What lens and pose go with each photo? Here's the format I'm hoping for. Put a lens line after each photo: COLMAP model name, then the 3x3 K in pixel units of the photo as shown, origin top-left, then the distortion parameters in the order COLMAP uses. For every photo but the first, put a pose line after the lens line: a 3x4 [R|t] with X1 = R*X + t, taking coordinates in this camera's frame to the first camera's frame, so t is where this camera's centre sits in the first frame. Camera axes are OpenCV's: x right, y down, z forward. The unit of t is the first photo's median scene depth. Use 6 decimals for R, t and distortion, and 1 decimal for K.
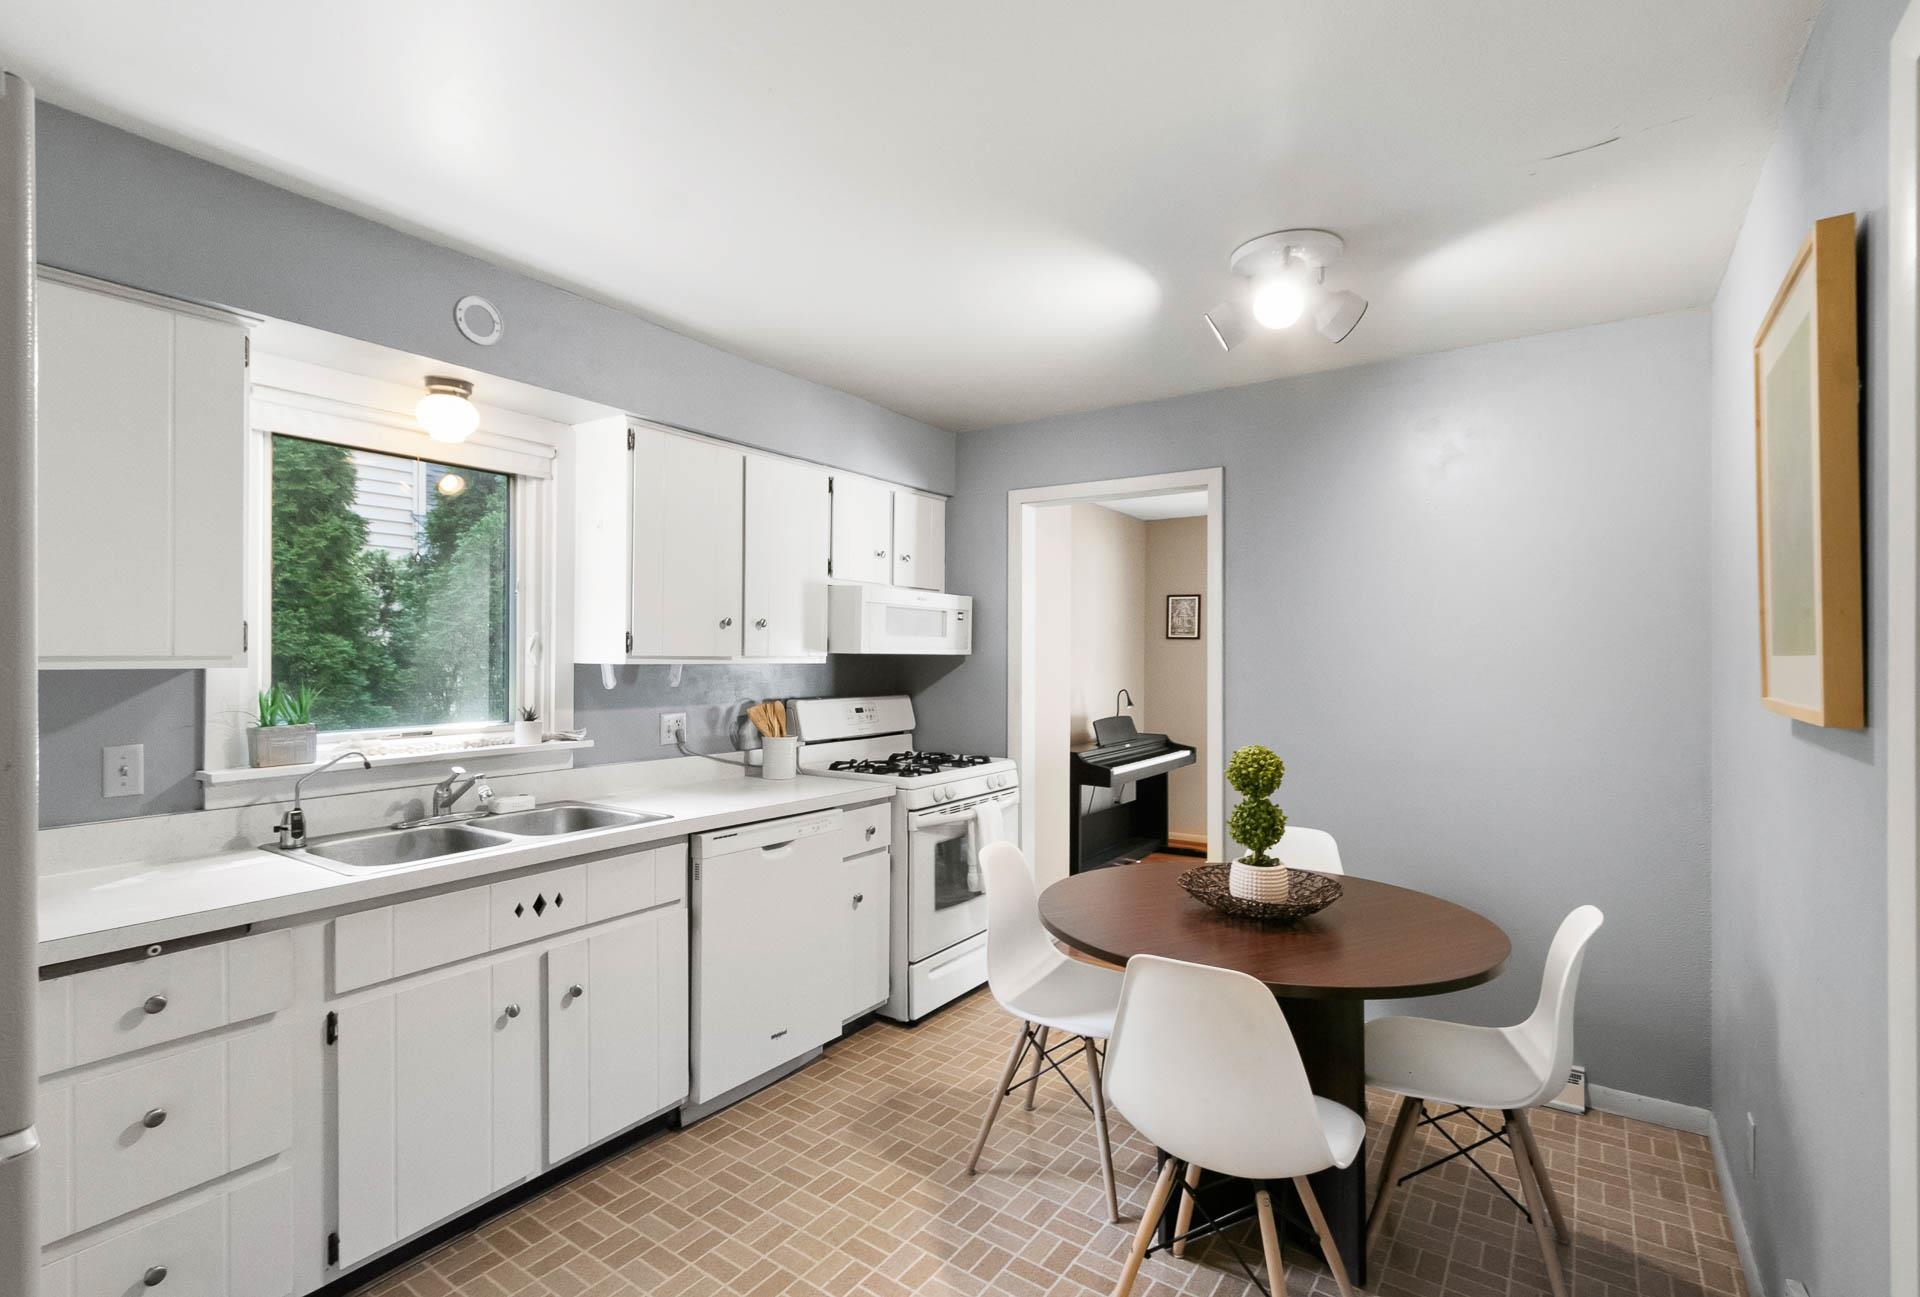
lens RADIAL K [[885.7, 0, 945.2], [0, 885.7, 656.0], [0, 0, 1]] dist [-0.001827, 0.000305]
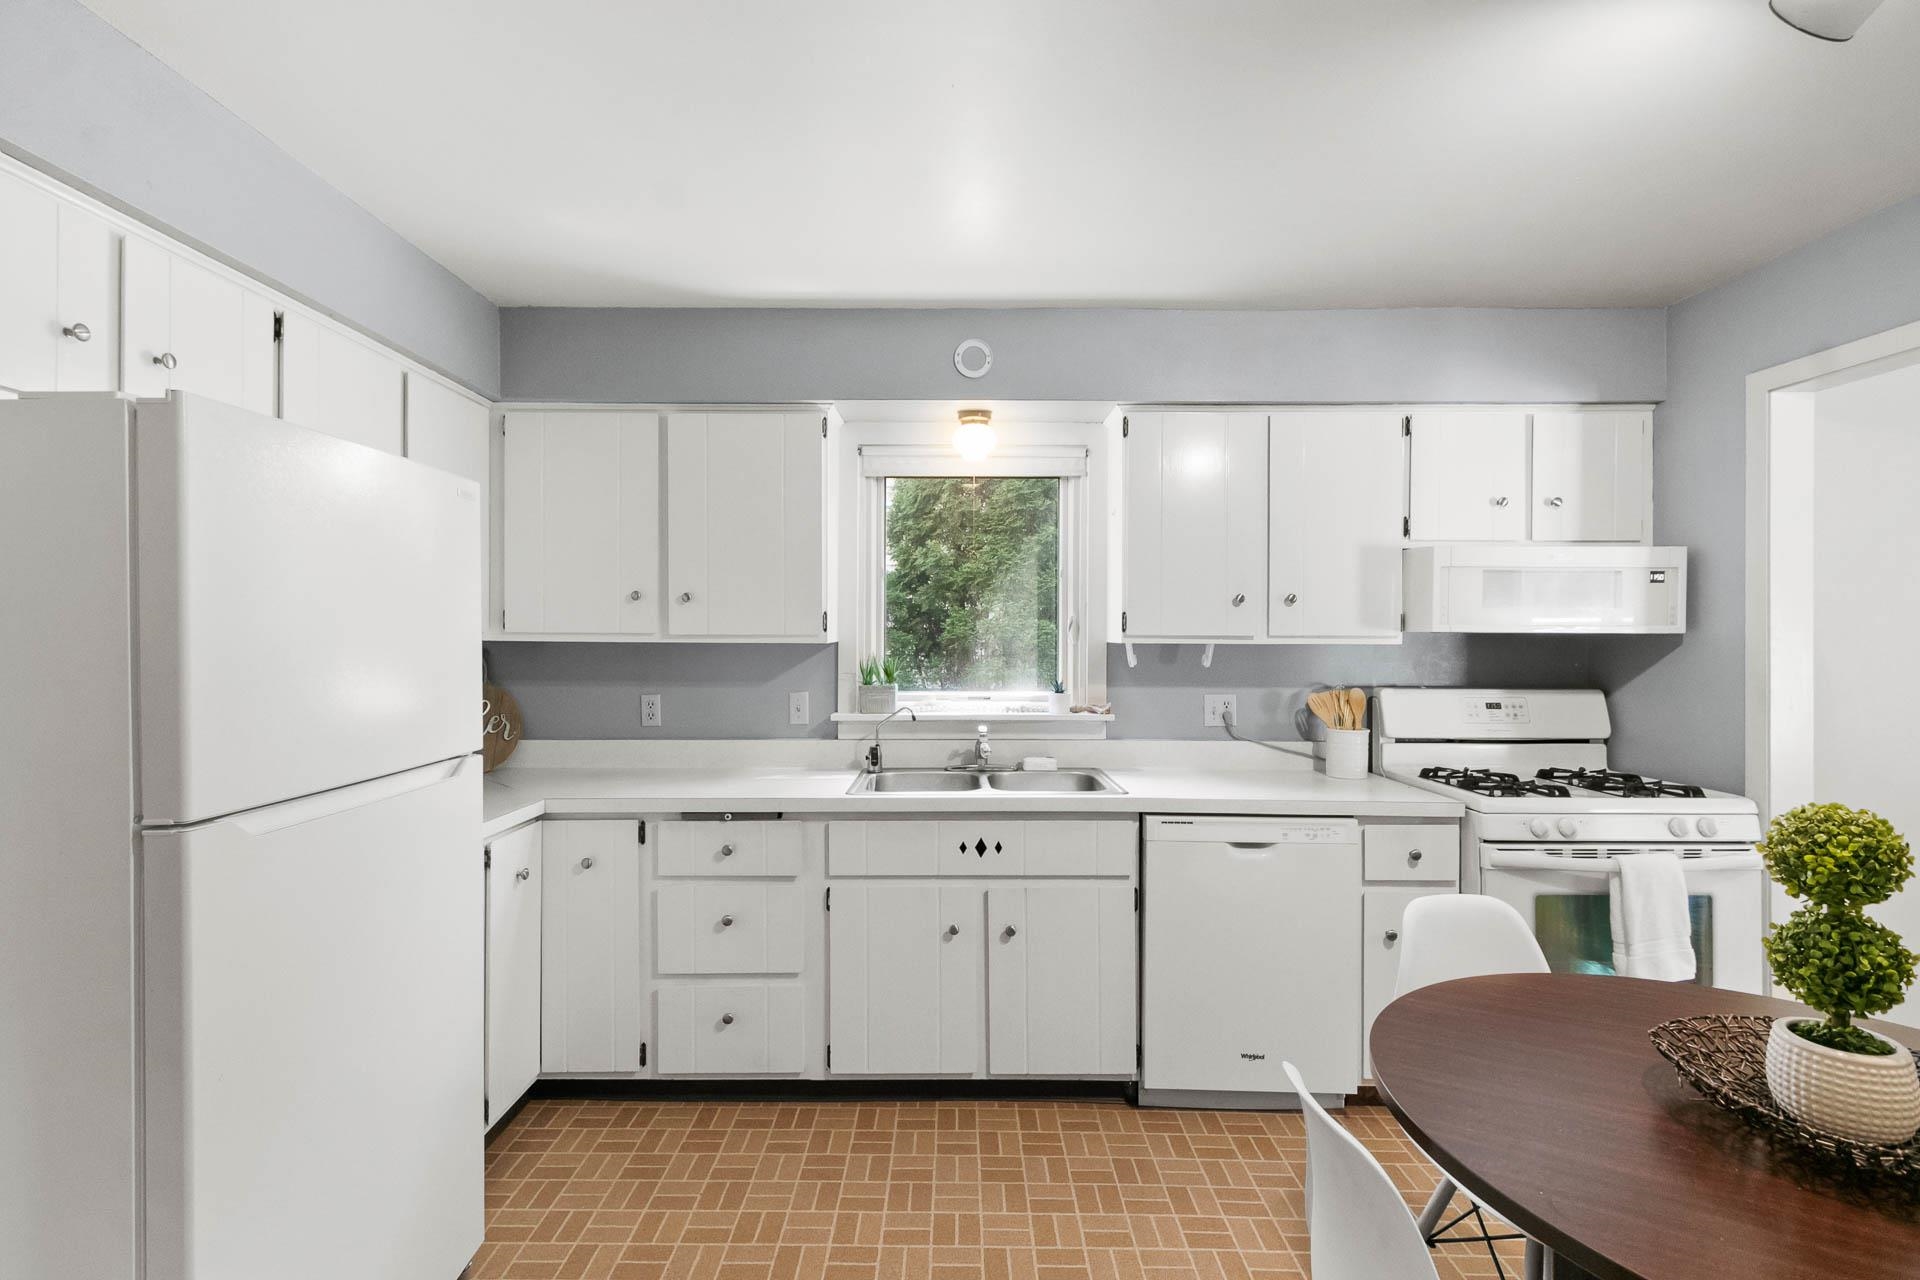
lens RADIAL K [[885.7, 0, 951.1], [0, 885.7, 639.7], [0, 0, 1]] dist [-0.001827, 0.000305]
pose [[0.565927, -0.000266, -0.824455, 0.393554], [-0.000666, 0.999999, -0.000780, 0.006149], [0.824455, 0.000990, 0.565926, 0.247482]]
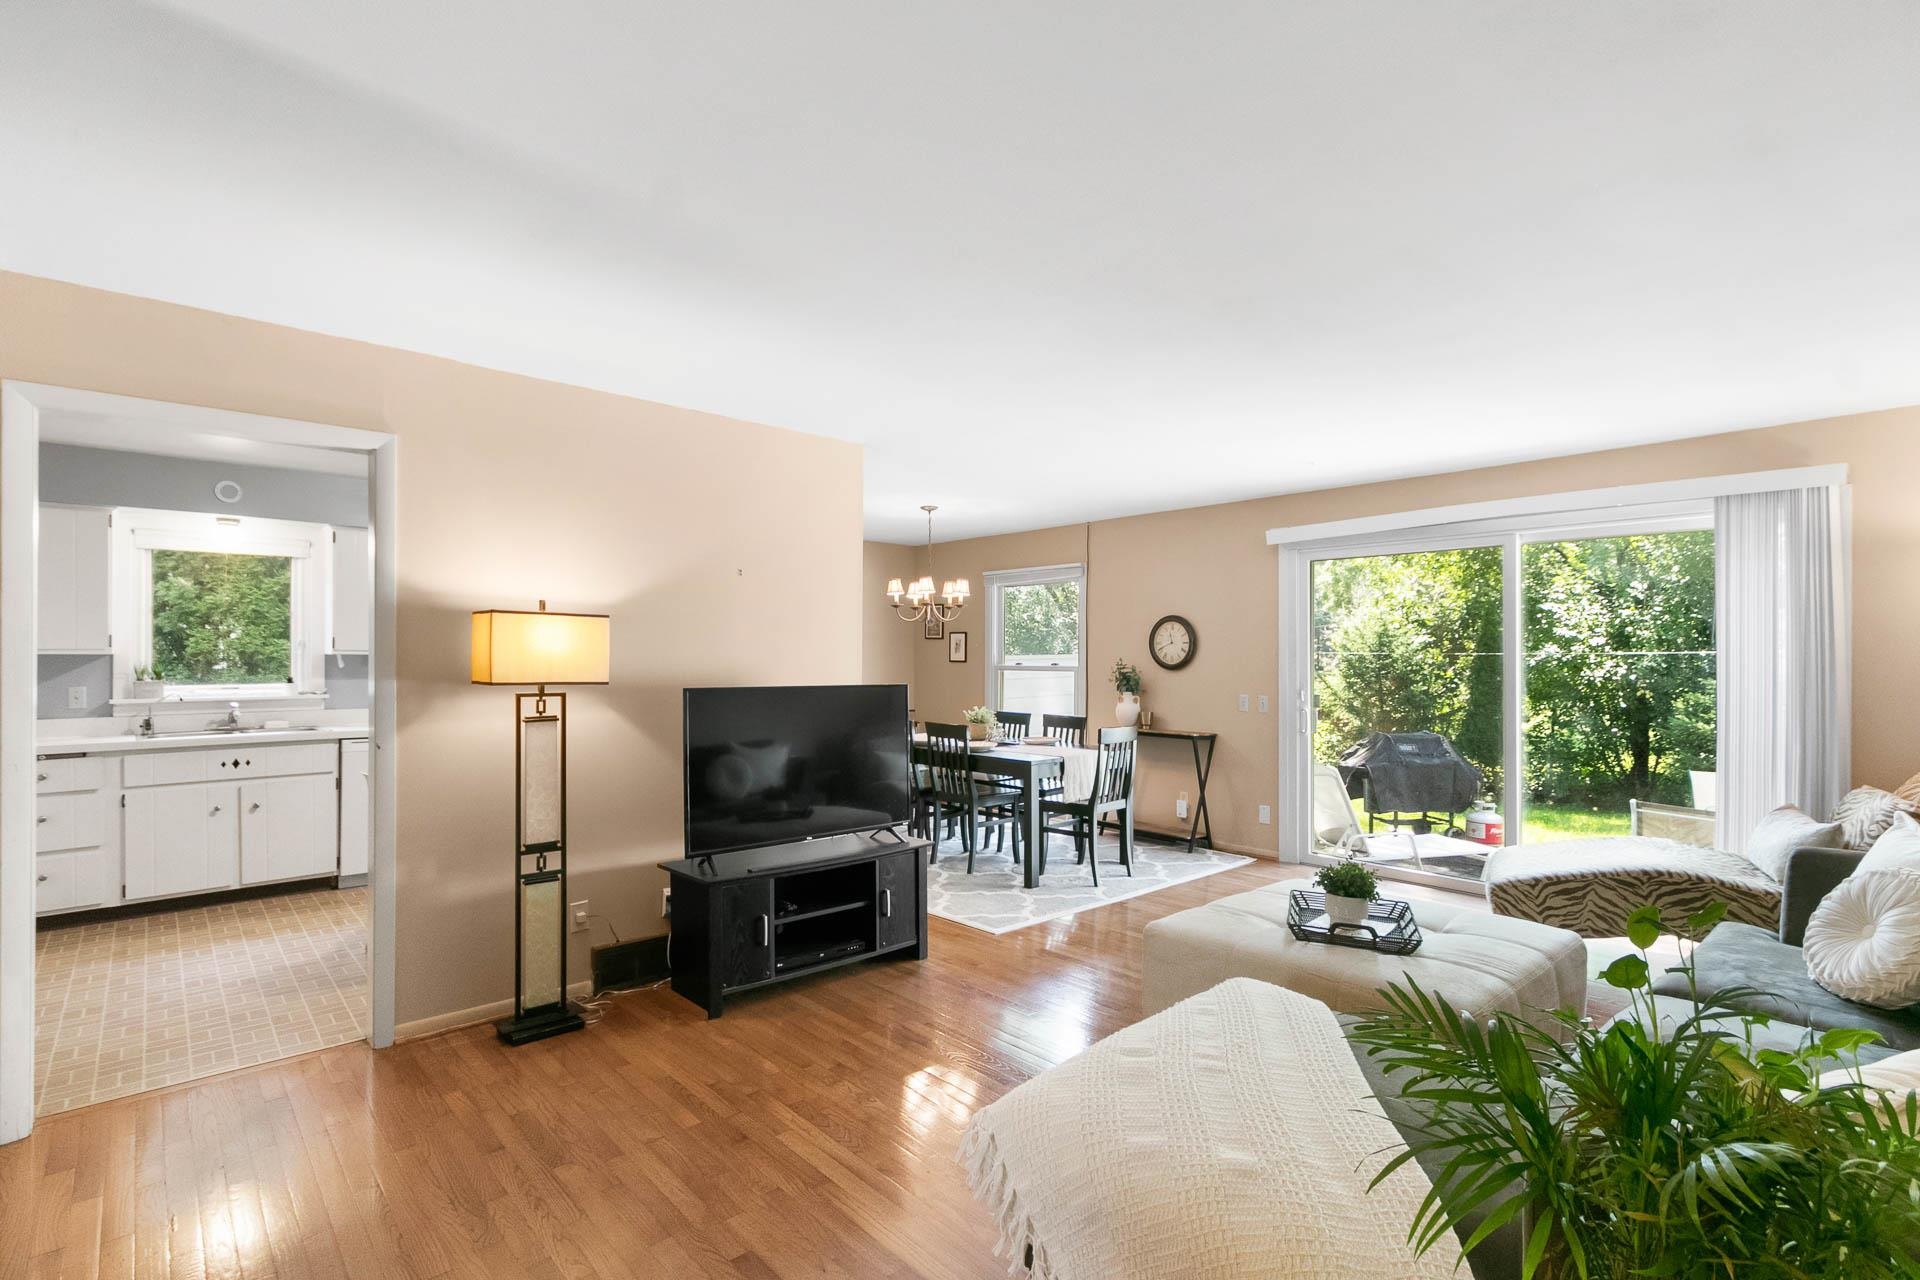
lens RADIAL K [[885.7, 0, 952.0], [0, 885.7, 653.9], [0, 0, 1]] dist [-0.001827, 0.000305]
pose [[0.974840, -0.003761, -0.222874, 1.414440], [0.002677, 0.999983, -0.005163, 0.022551], [0.222889, 0.004436, 0.974834, -0.591152]]
